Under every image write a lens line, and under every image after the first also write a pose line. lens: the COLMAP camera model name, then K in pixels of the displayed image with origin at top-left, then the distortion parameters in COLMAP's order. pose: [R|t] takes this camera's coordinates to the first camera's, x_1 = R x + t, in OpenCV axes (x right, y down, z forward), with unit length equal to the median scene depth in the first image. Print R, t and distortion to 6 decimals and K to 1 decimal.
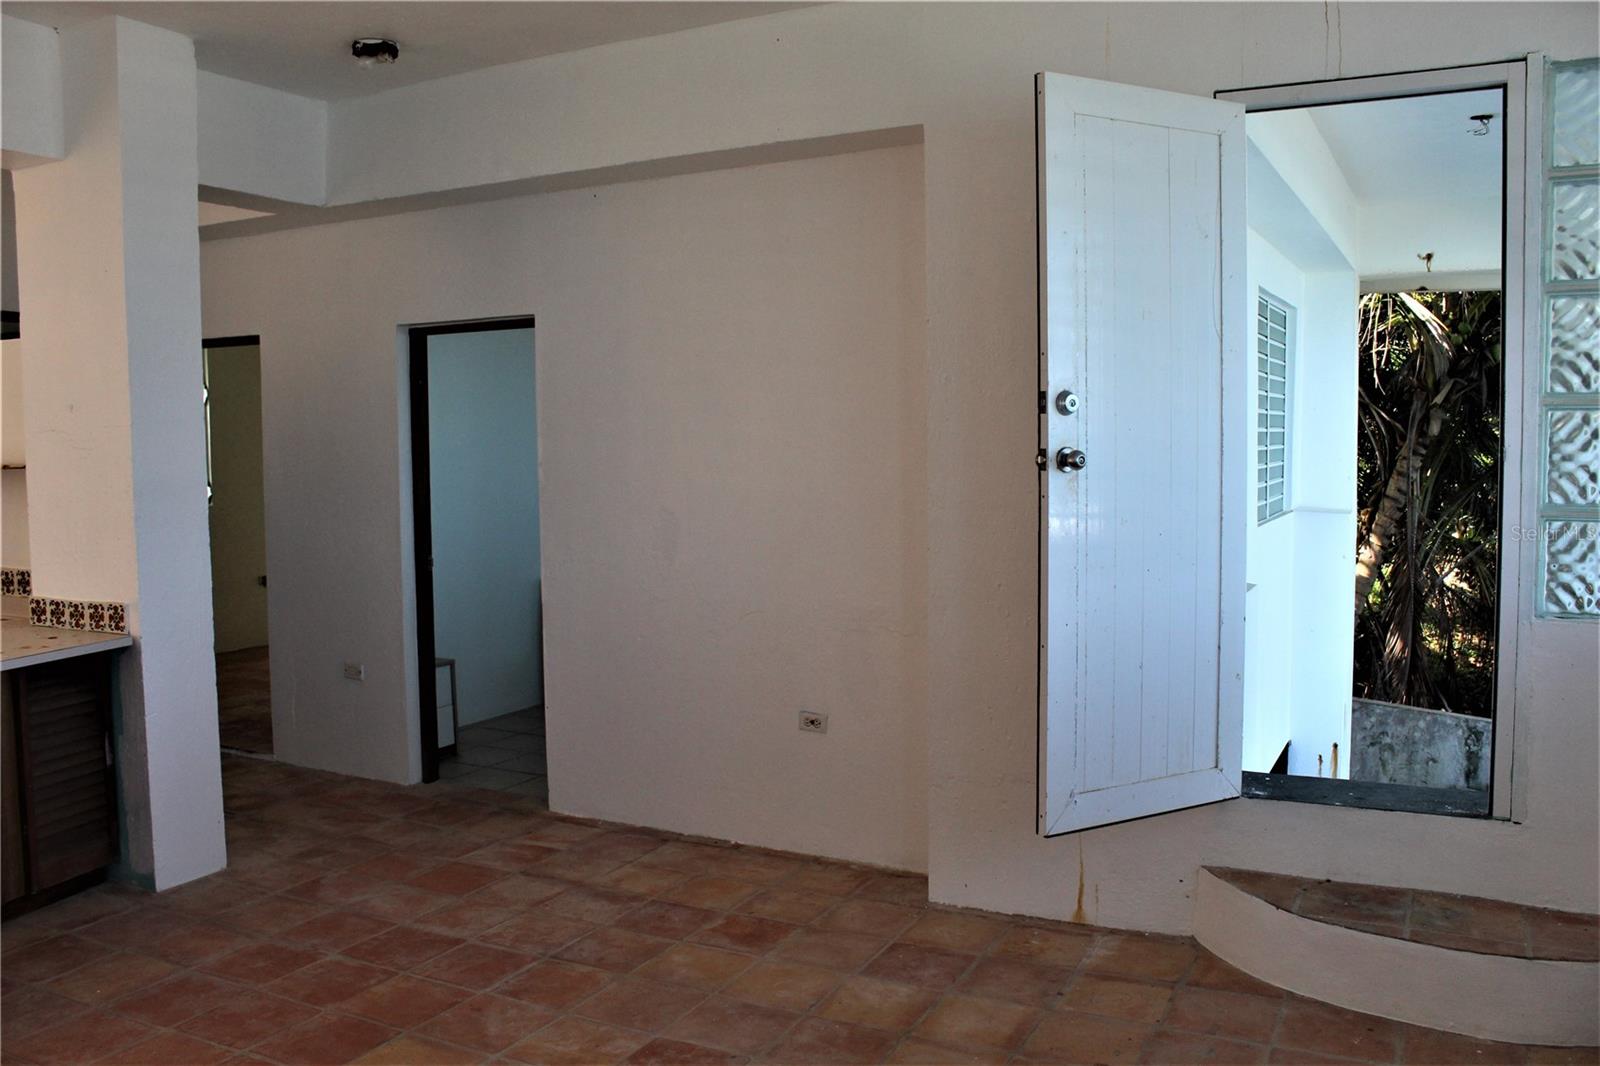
lens RADIAL K [[1336.0, 0, 807.9], [0, 1336.0, 526.8], [0, 0, 1]] dist [-0.163029, 0.137287]
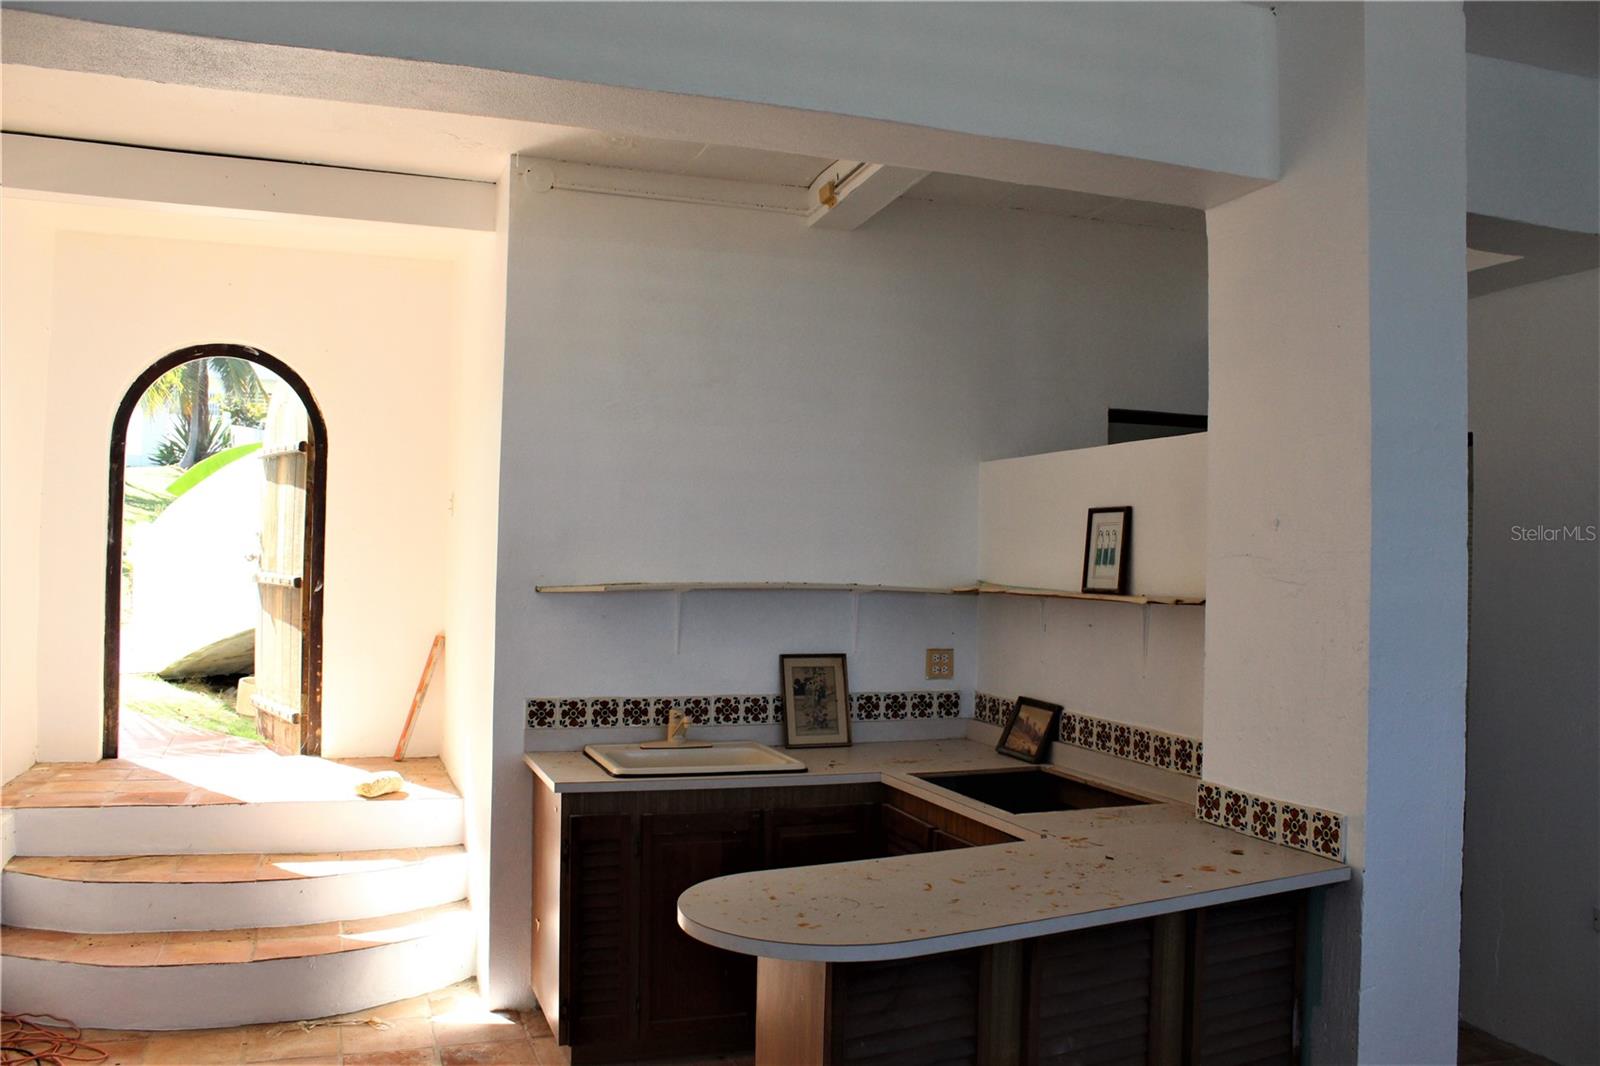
lens RADIAL K [[1330.2, 0, 801.9], [0, 1330.2, 532.8], [0, 0, 1]] dist [-0.120091, 0.008581]
pose [[0.720241, 0.009730, -0.693656, -0.261176], [-0.074423, 0.995215, -0.063315, -0.022844], [0.689720, 0.097226, 0.717518, 0.302194]]
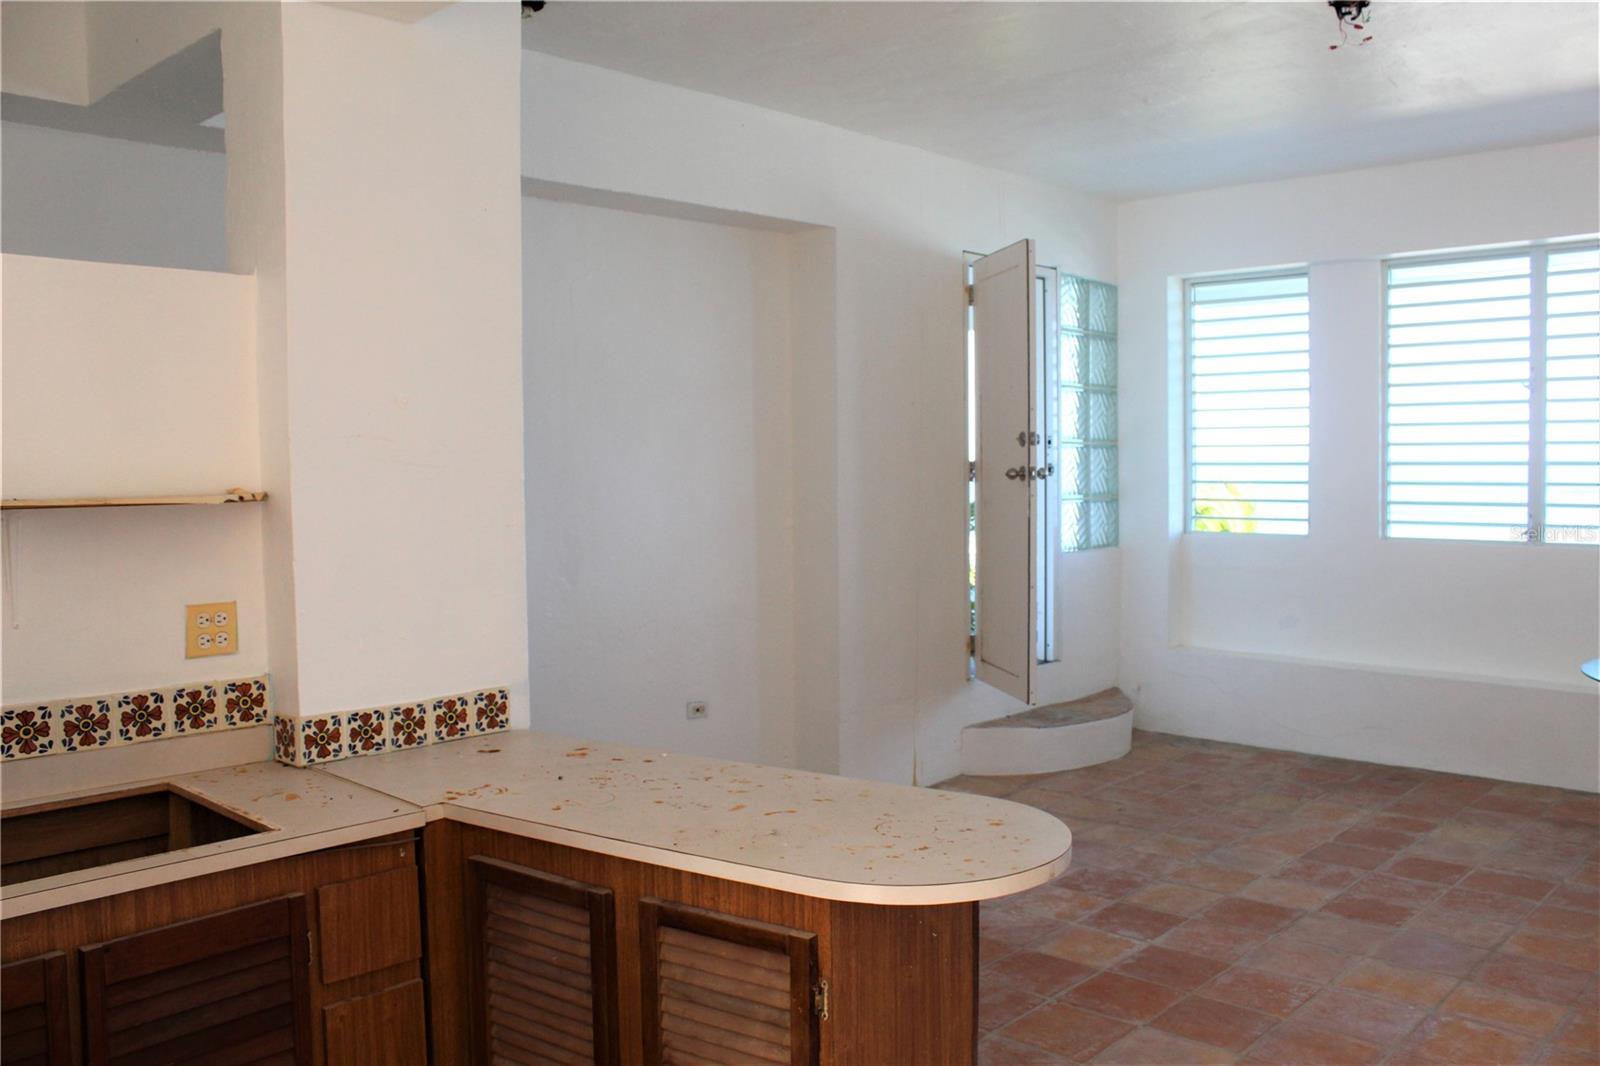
lens RADIAL K [[1336.0, 0, 821.6], [0, 1336.0, 538.9], [0, 0, 1]] dist [-0.163029, 0.137287]
pose [[0.270440, -0.048638, 0.961507, -1.151184], [0.068215, 0.997181, 0.031256, -0.031022], [-0.960317, 0.057136, 0.272995, 0.622113]]
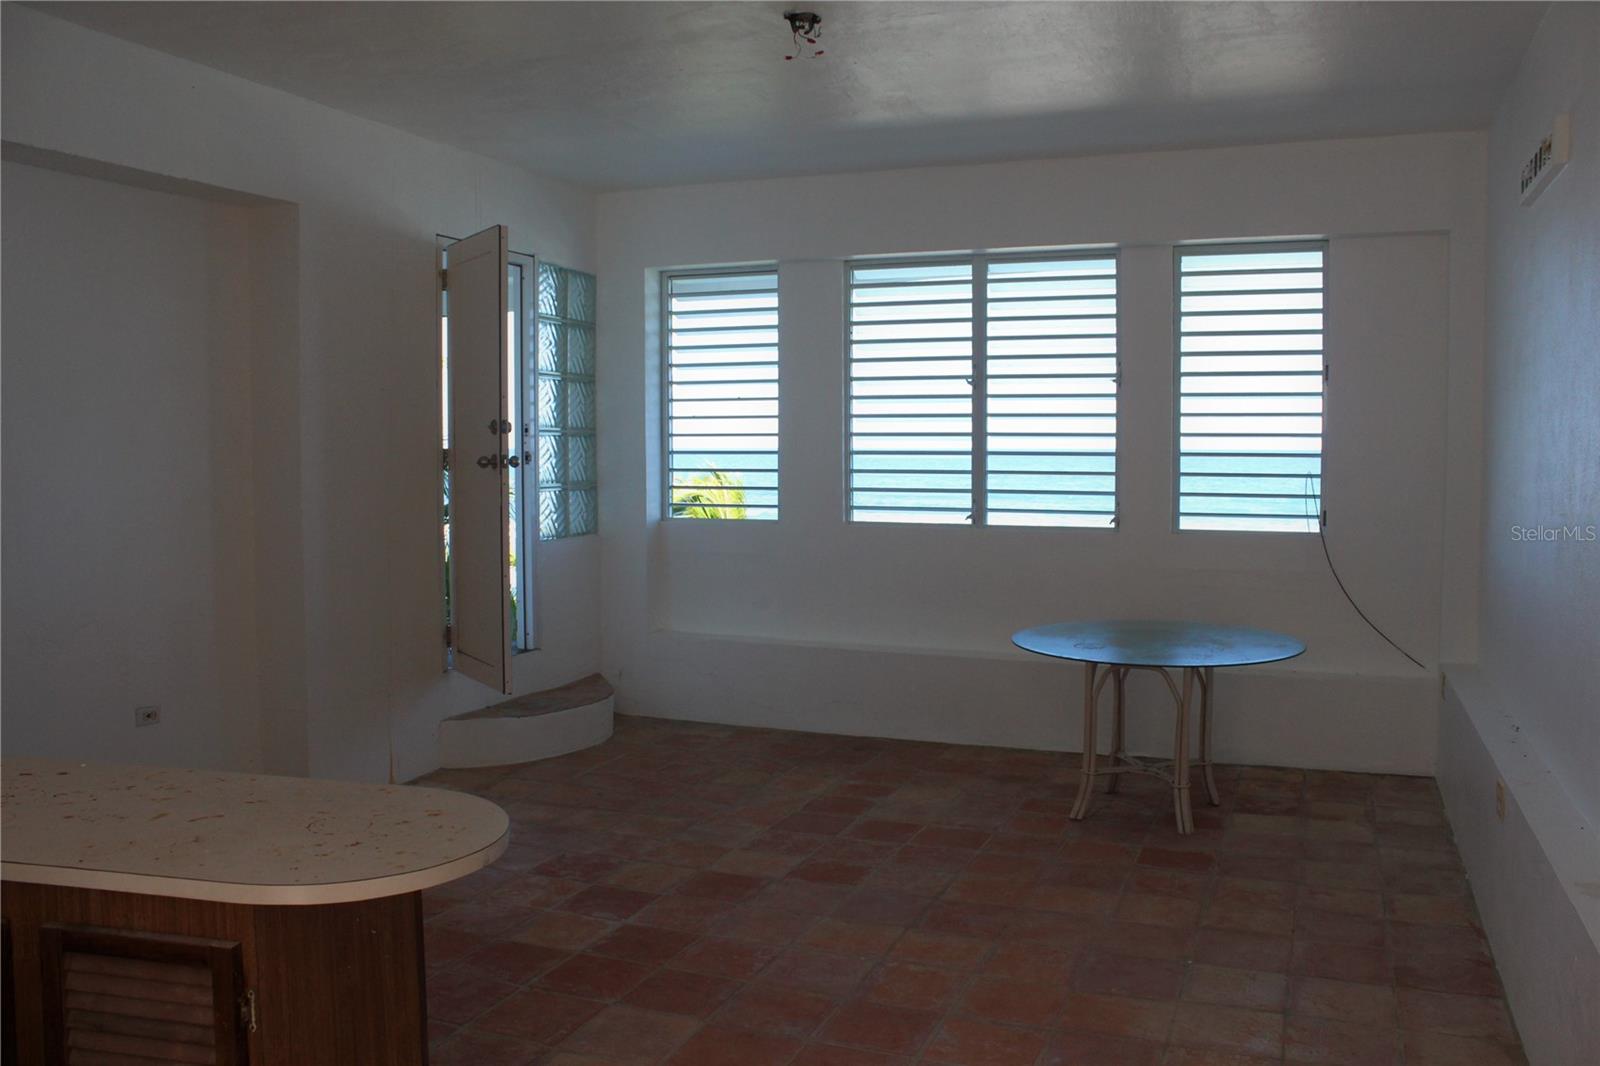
lens RADIAL K [[1336.0, 0, 824.2], [0, 1336.0, 535.9], [0, 0, 1]] dist [-0.163029, 0.137287]
pose [[-0.102507, -0.055900, 0.993160, -1.154356], [0.063658, 0.996005, 0.062630, -0.028995], [-0.992693, 0.069643, -0.098539, 0.599698]]
